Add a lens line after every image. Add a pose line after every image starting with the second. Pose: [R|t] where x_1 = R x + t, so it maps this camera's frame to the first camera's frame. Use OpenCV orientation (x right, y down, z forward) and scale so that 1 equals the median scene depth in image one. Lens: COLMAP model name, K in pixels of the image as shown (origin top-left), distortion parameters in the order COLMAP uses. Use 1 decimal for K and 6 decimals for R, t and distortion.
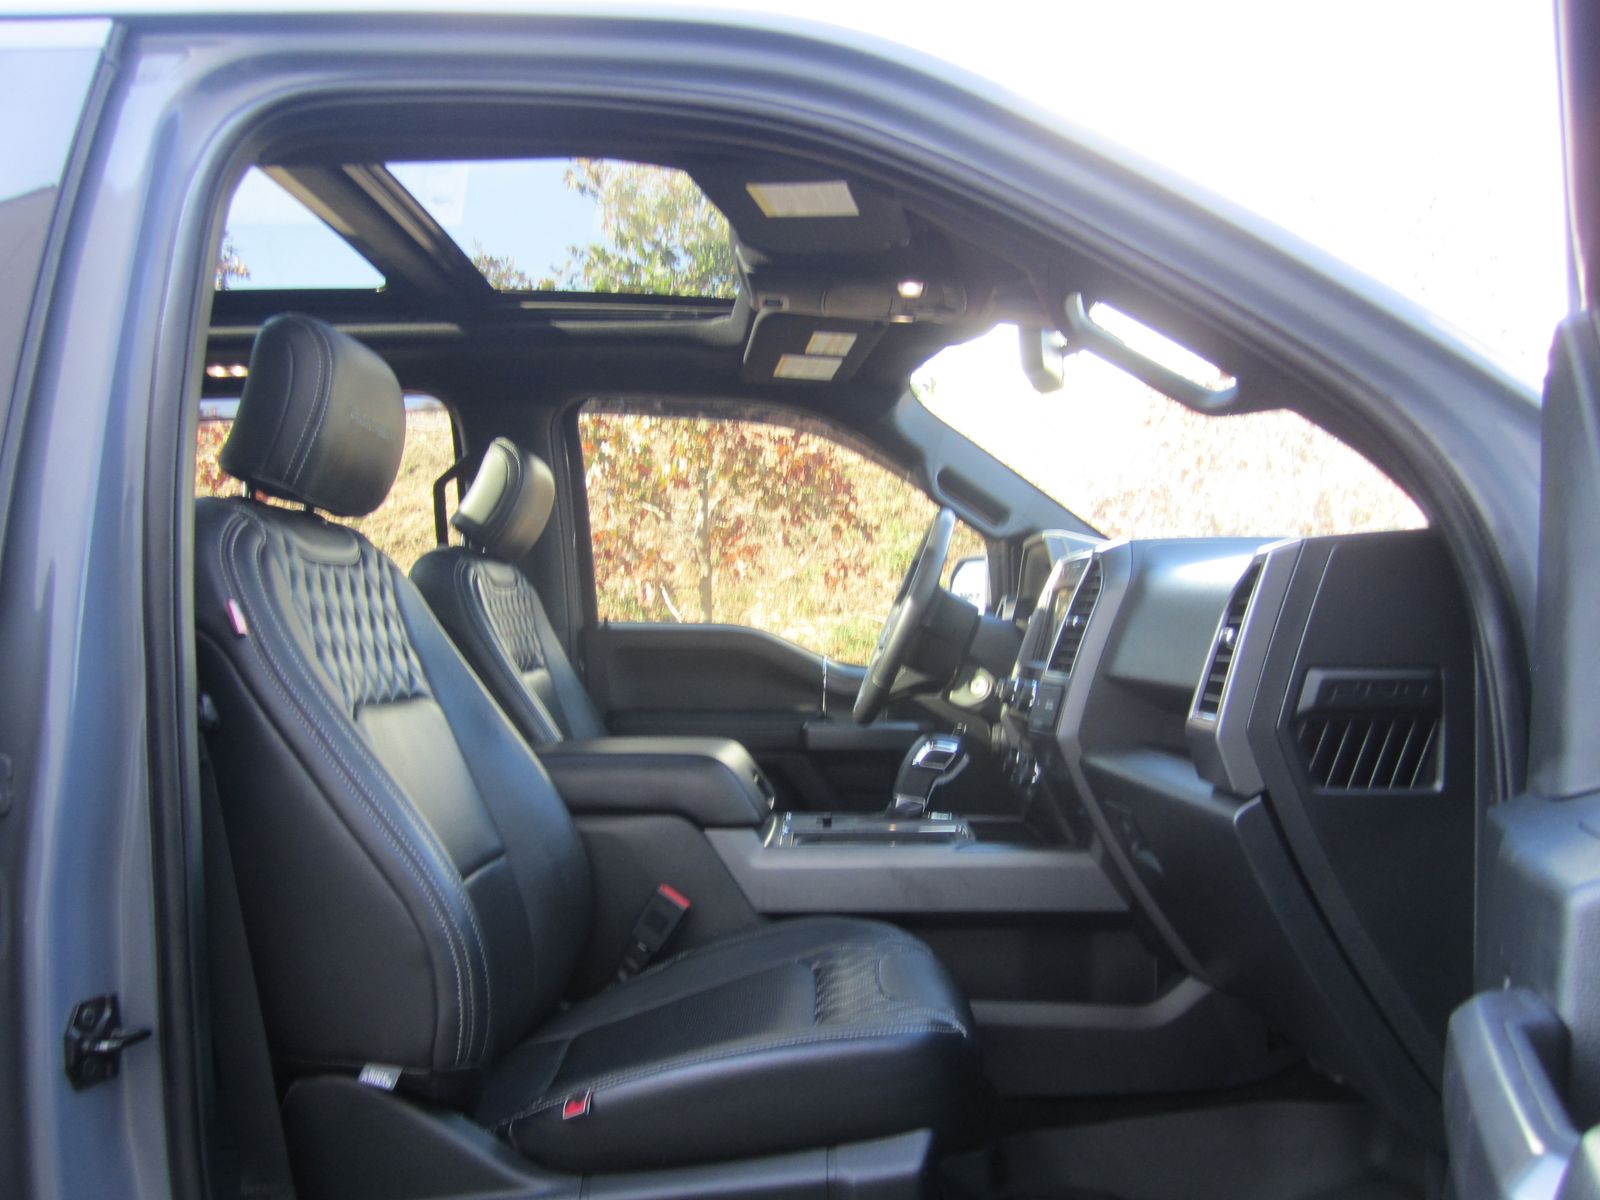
lens RADIAL K [[1336.7, 0, 800.0], [0, 1336.7, 600.0], [0, 0, 1]] dist [-0.049983, 0.007461]
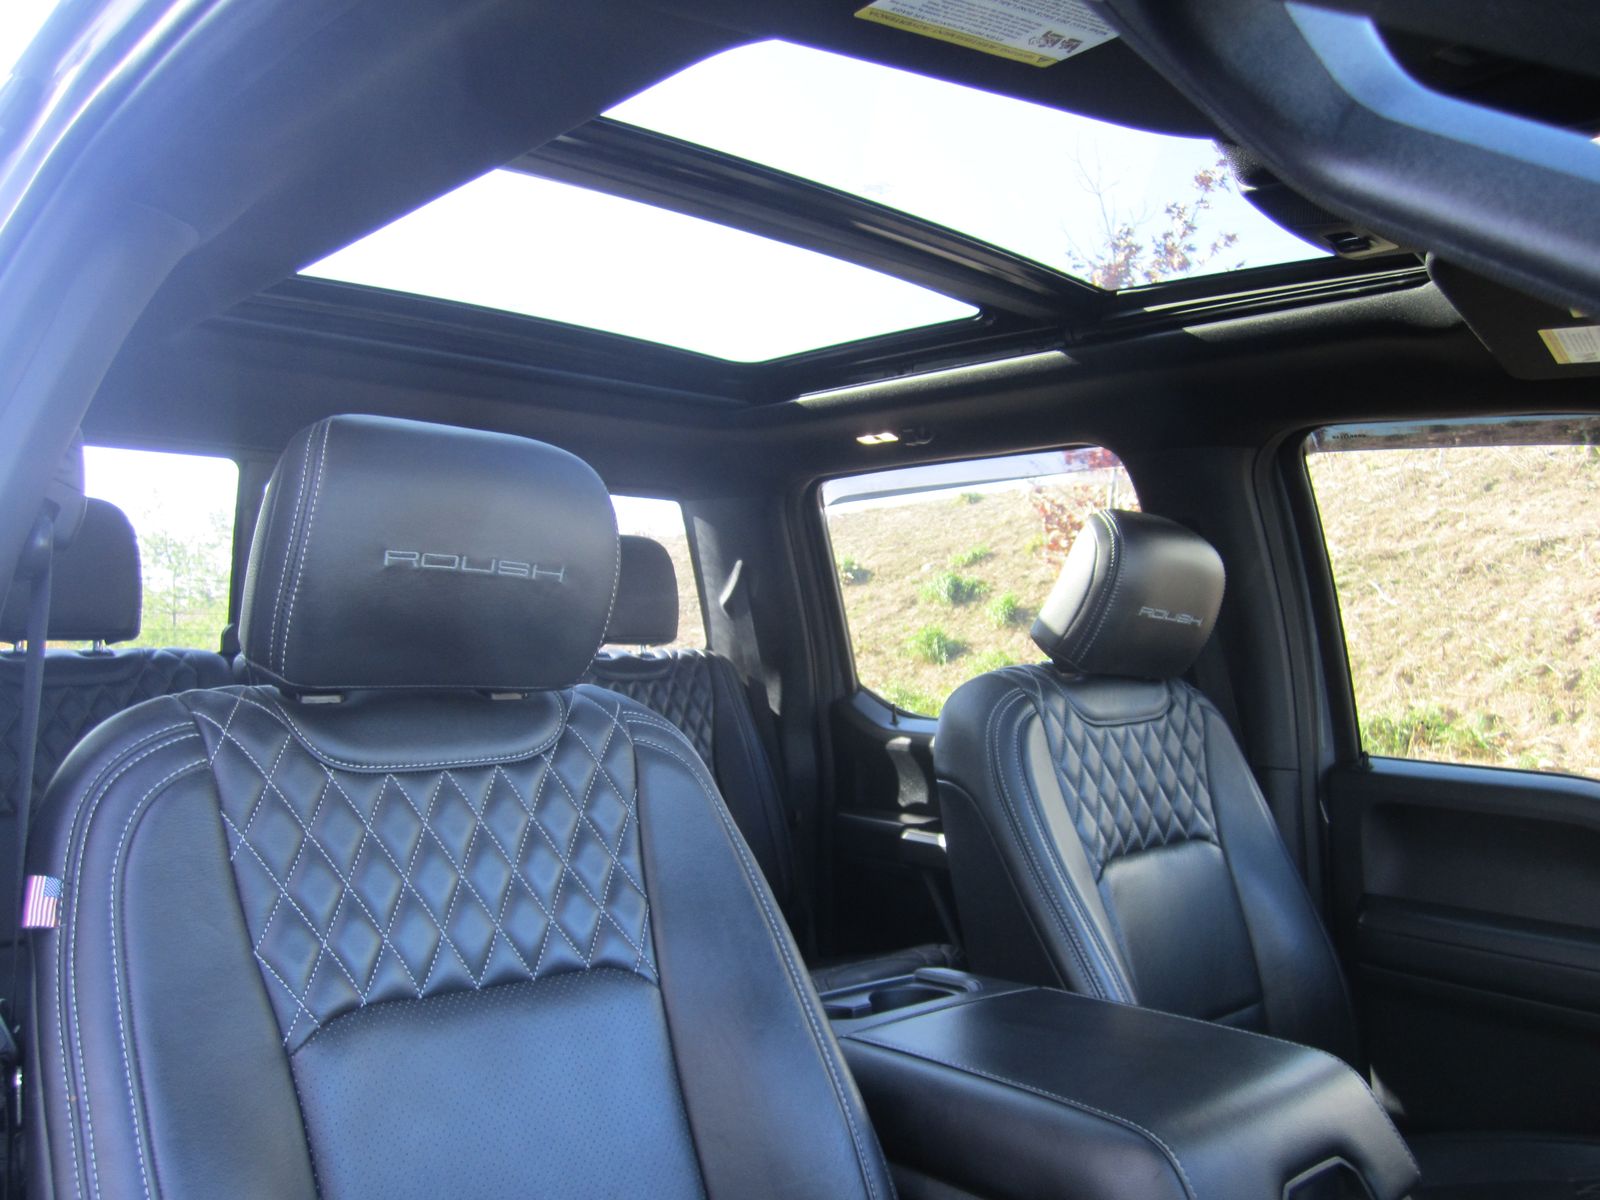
lens RADIAL K [[1339.4, 0, 800.0], [0, 1339.4, 600.0], [0, 0, 1]] dist [-0.111025, 0.109300]
pose [[0.685160, -0.006928, -0.728360, 0.220349], [-0.001568, 0.999938, -0.010986, -0.091294], [0.728391, 0.008670, 0.685106, 0.560085]]
